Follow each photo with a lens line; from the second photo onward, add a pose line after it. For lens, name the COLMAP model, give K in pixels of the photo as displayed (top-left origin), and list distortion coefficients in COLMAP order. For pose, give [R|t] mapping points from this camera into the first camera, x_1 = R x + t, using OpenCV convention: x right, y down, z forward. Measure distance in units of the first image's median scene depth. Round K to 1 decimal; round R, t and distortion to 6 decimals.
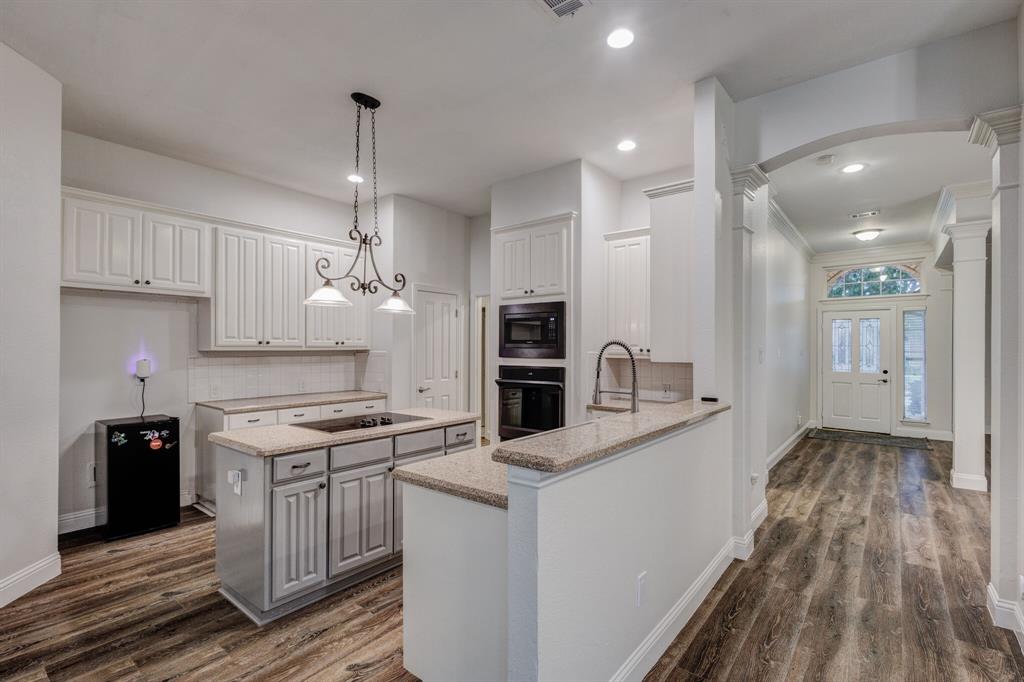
lens RADIAL K [[469.3, 0, 510.7], [0, 469.3, 345.5], [0, 0, 1]] dist [0.004800, 0.000129]
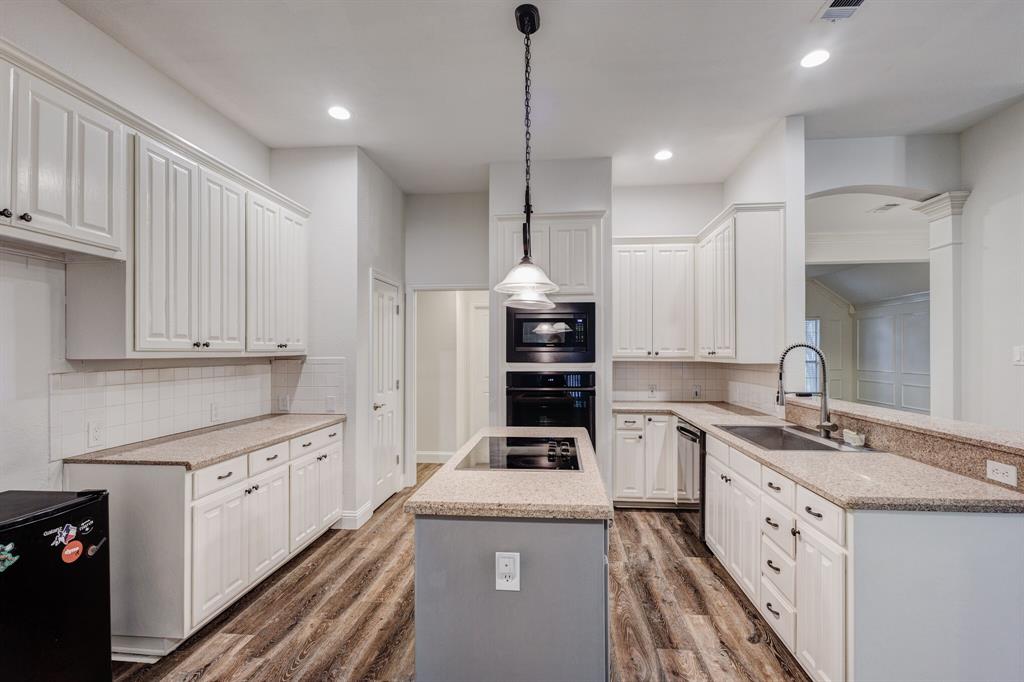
lens RADIAL K [[469.3, 0, 512.4], [0, 469.3, 348.1], [0, 0, 1]] dist [0.004800, 0.000129]
pose [[0.836419, -0.000602, 0.548091, -0.566366], [0.003009, 0.999989, -0.003493, 0.001617], [-0.548083, 0.004571, 0.836412, 0.301355]]
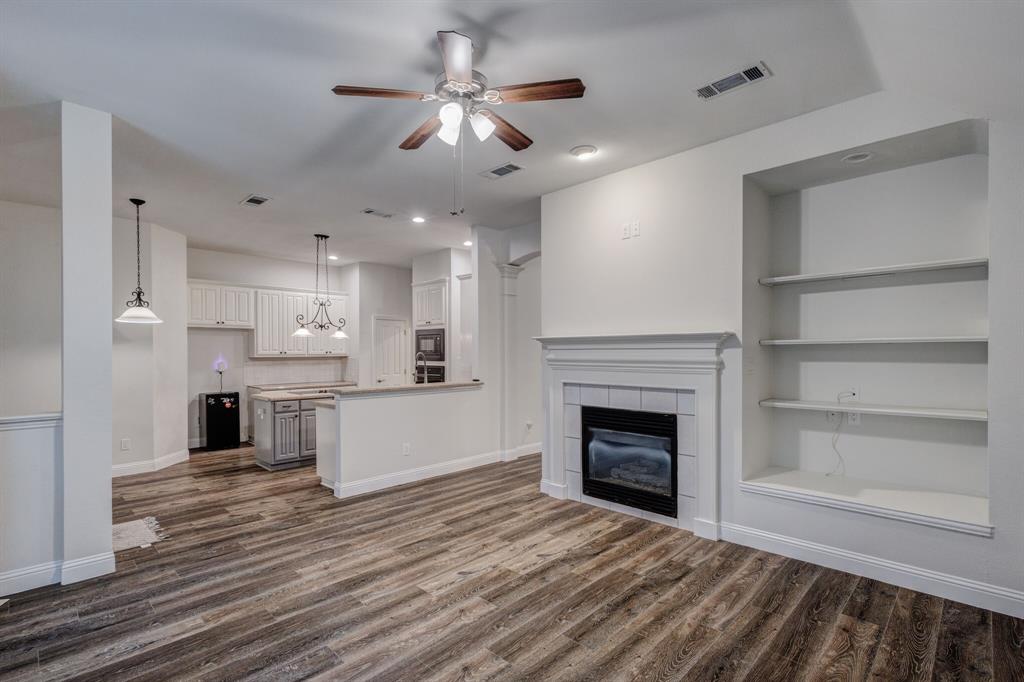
lens RADIAL K [[469.3, 0, 504.5], [0, 469.3, 354.0], [0, 0, 1]] dist [0.004800, 0.000129]
pose [[0.994702, -0.005461, -0.102660, 0.536075], [0.006607, 0.999920, 0.010830, -0.016140], [0.102593, -0.011450, 0.994658, -0.746818]]
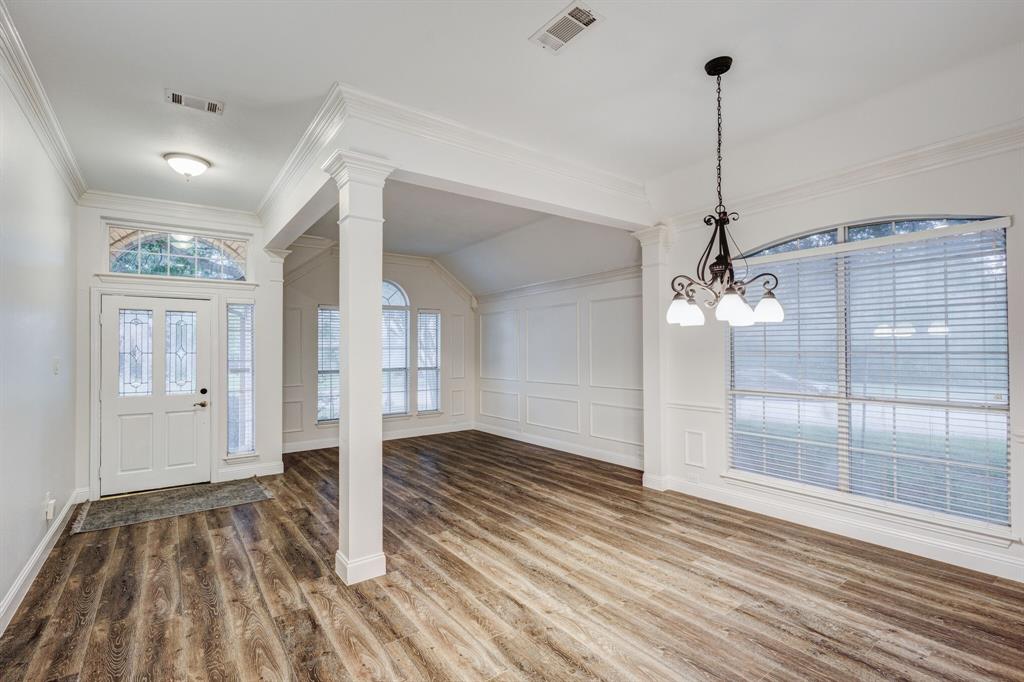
lens RADIAL K [[469.3, 0, 509.2], [0, 469.3, 346.3], [0, 0, 1]] dist [0.004800, 0.000129]
pose [[0.258951, 0.002350, 0.965888, 0.495190], [-0.001345, 0.999997, -0.002072, -0.015000], [-0.965890, -0.000762, 0.258953, 0.776054]]
